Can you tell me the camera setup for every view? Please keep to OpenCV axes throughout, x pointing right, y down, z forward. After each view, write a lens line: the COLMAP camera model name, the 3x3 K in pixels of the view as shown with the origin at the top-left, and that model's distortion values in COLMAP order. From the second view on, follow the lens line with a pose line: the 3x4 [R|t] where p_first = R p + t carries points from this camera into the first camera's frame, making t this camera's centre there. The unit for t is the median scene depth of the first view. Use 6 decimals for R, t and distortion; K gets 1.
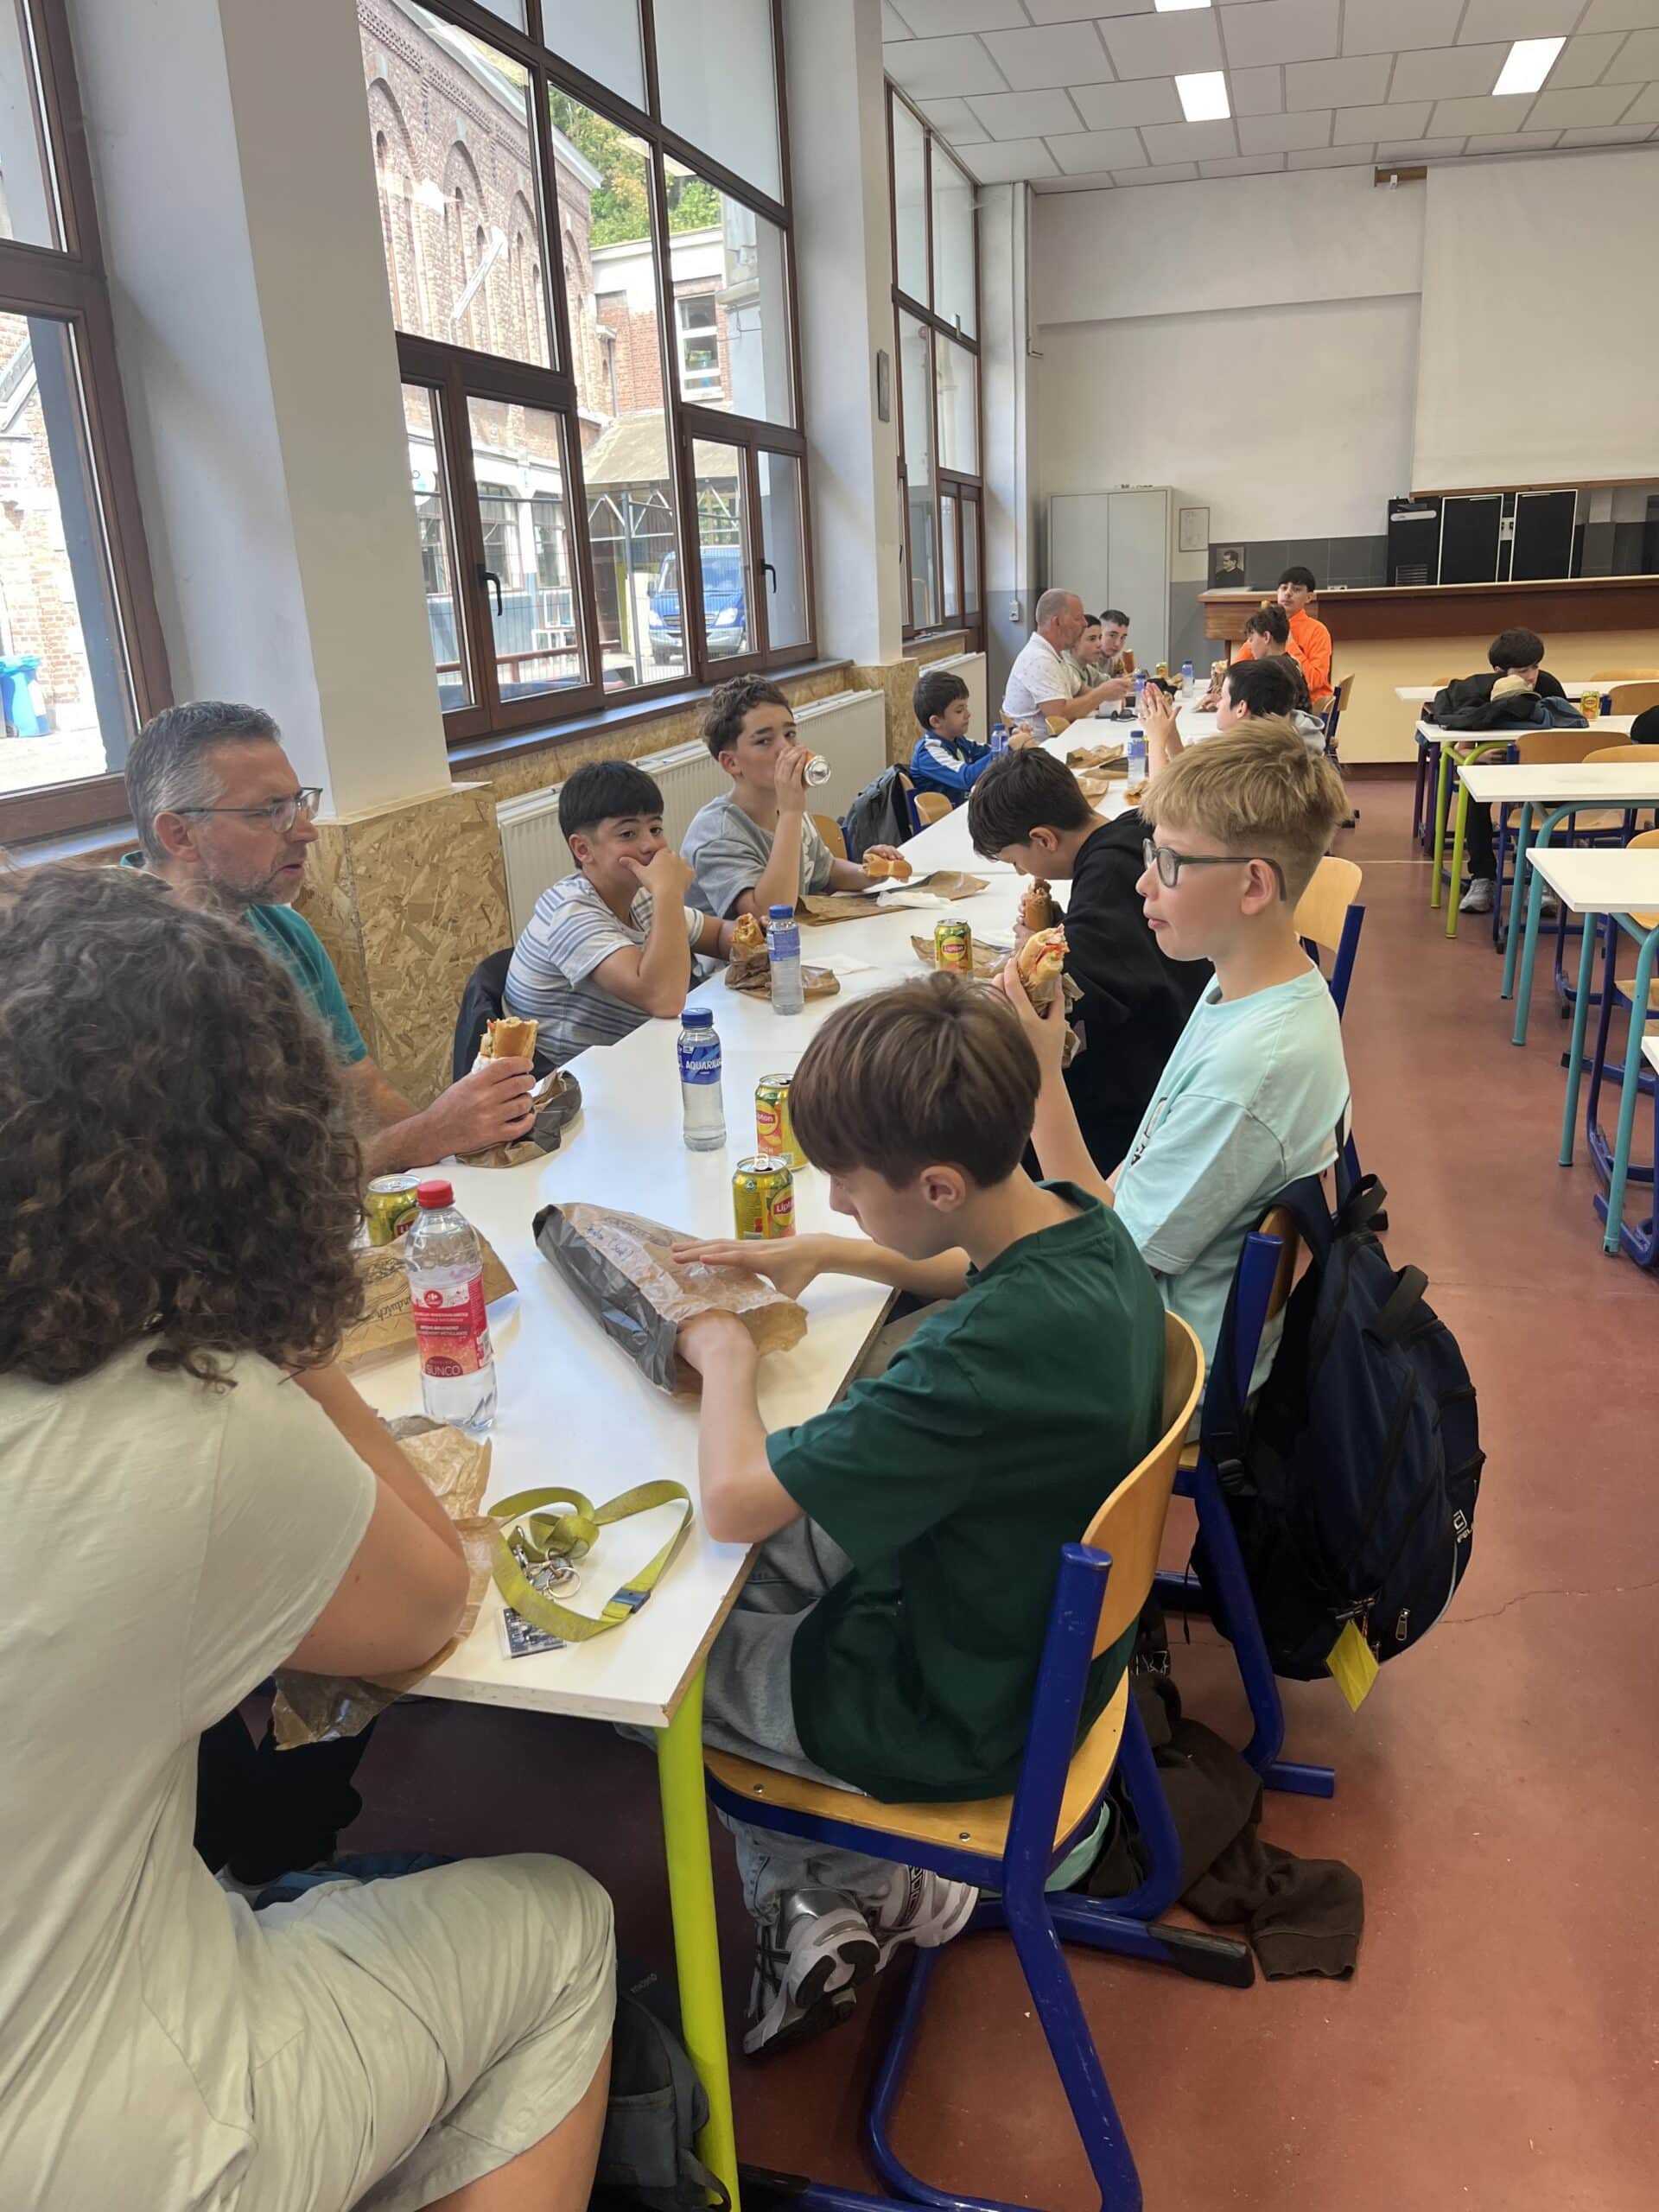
lens RADIAL K [[1654.5, 0, 841.1], [0, 1654.5, 1106.3], [0, 0, 1]] dist [0.106015, -0.161167]
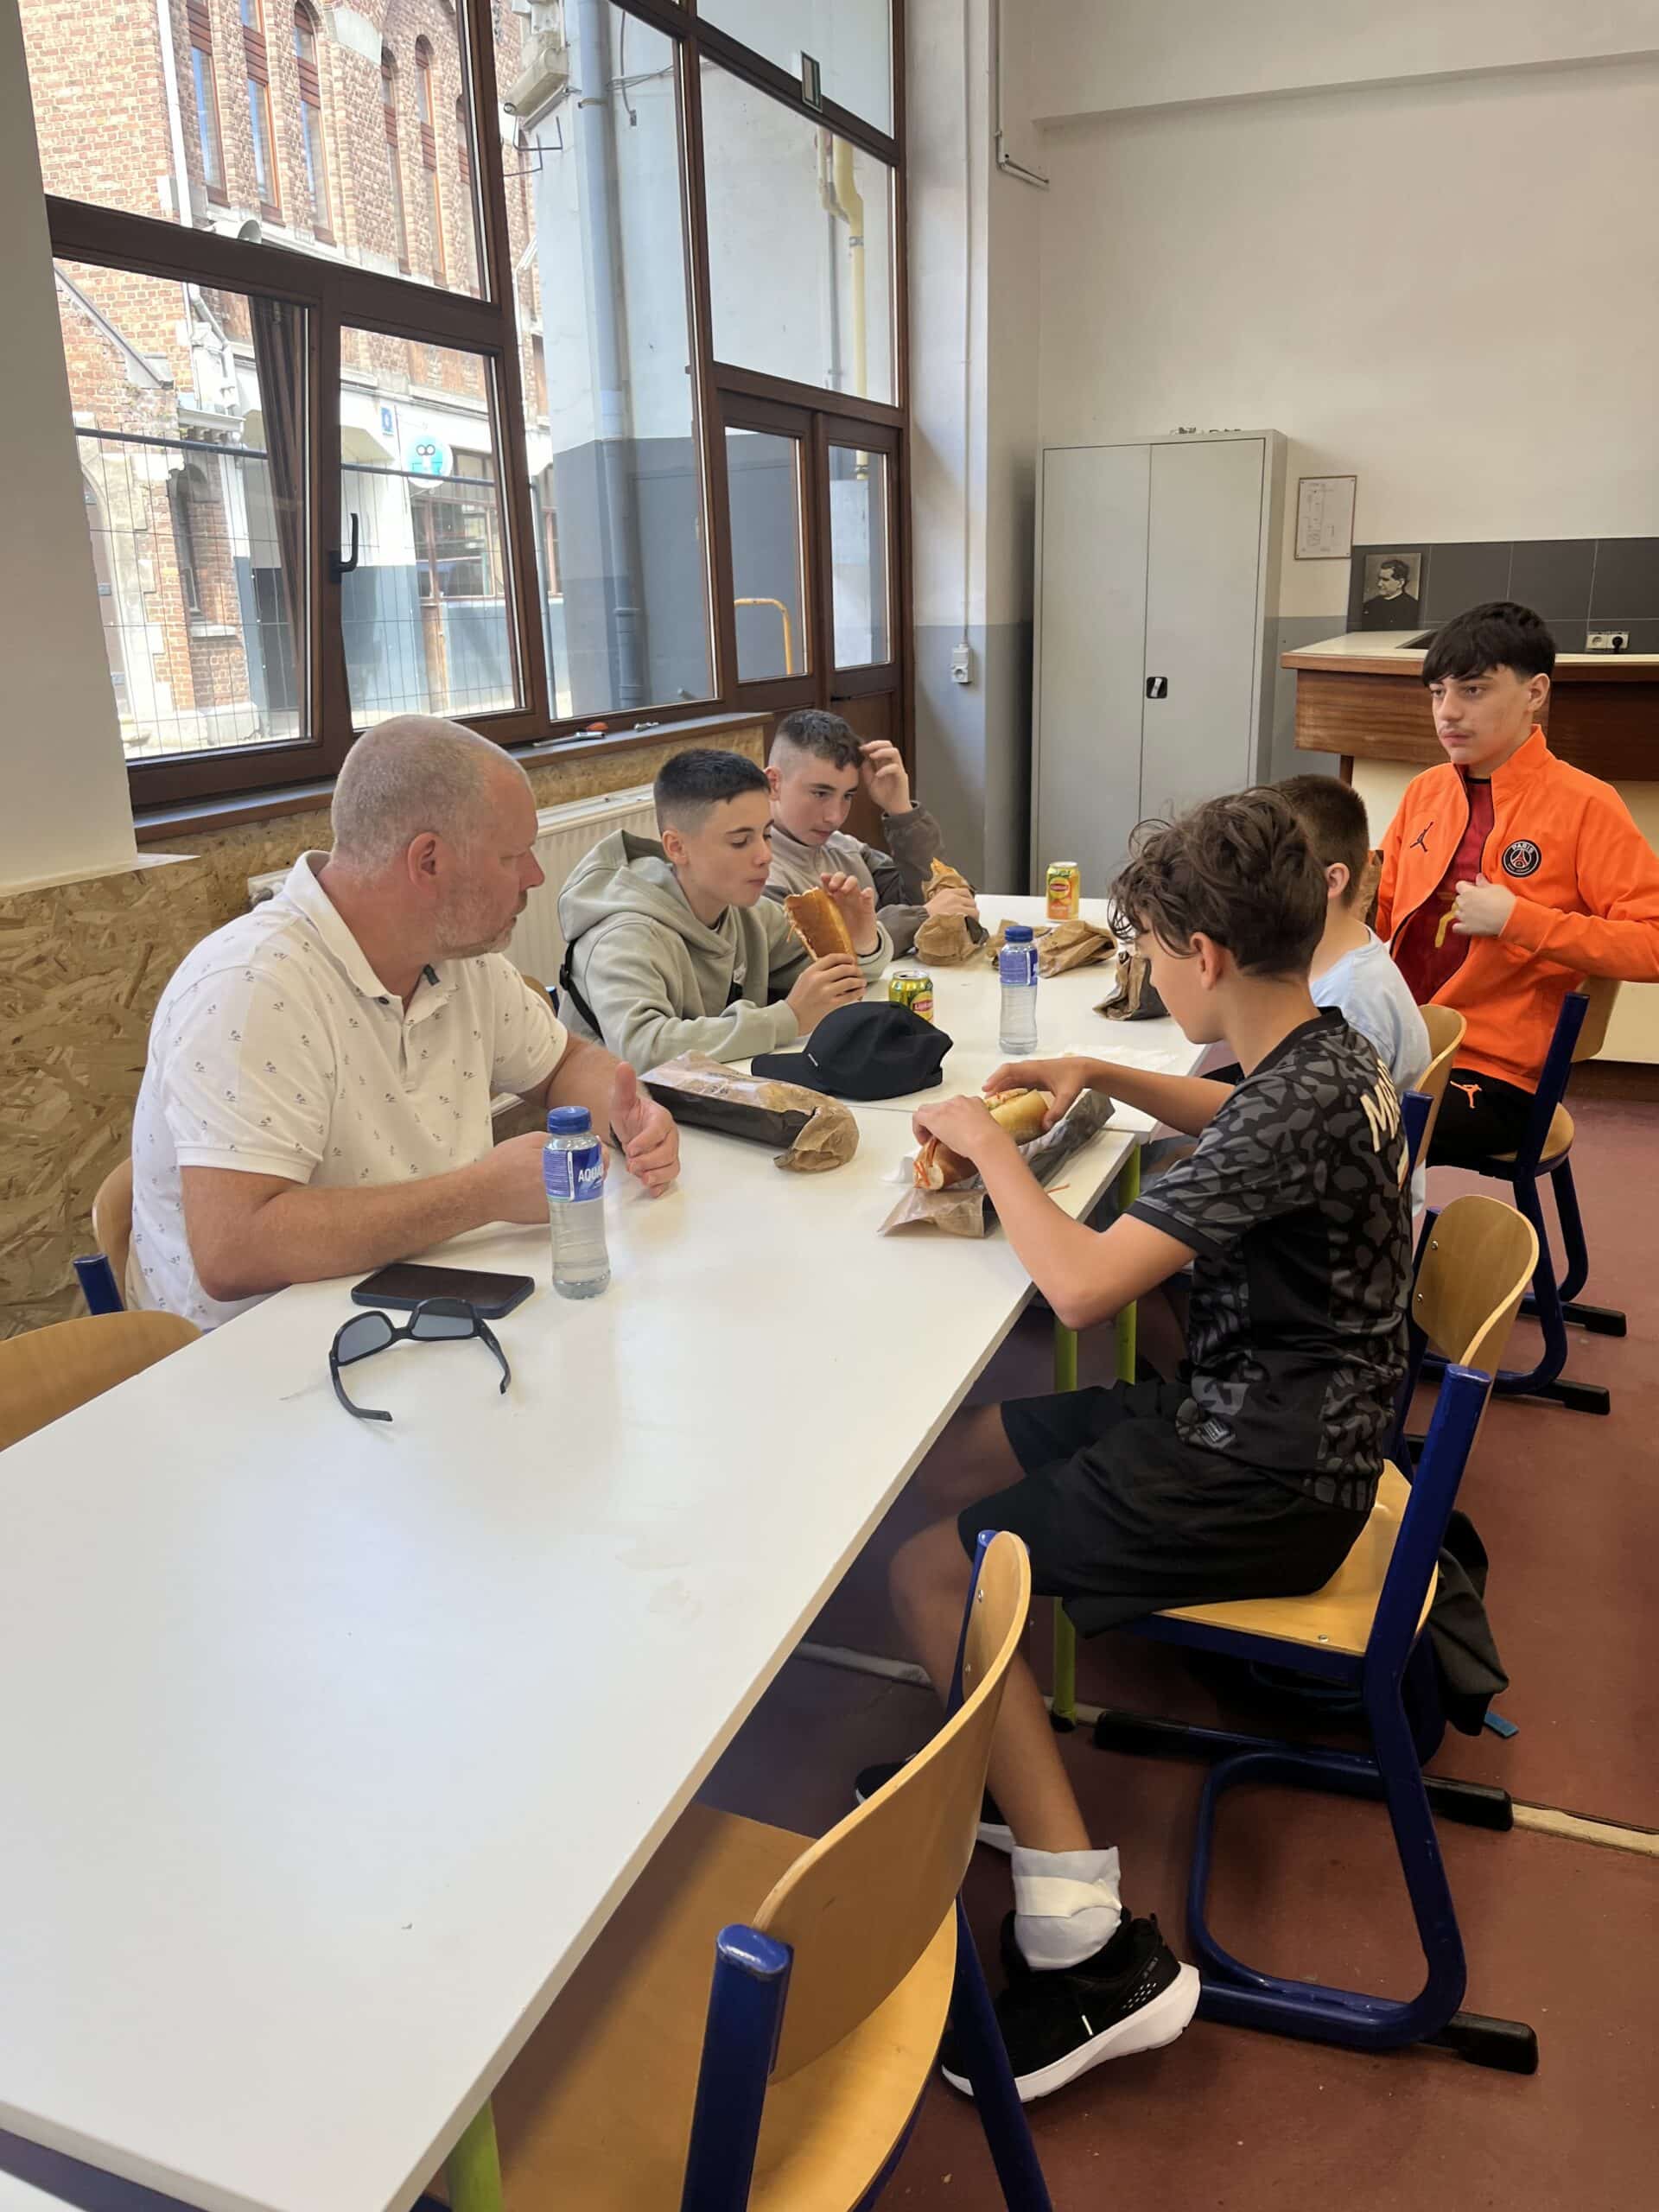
lens RADIAL K [[1654.5, 0, 841.1], [0, 1654.5, 1106.3], [0, 0, 1]] dist [0.106015, -0.161167]
pose [[0.993460, 0.057740, -0.098506, 0.082197], [-0.058241, 0.998300, -0.002220, -0.100832], [0.098211, 0.007943, 0.995134, 0.310814]]
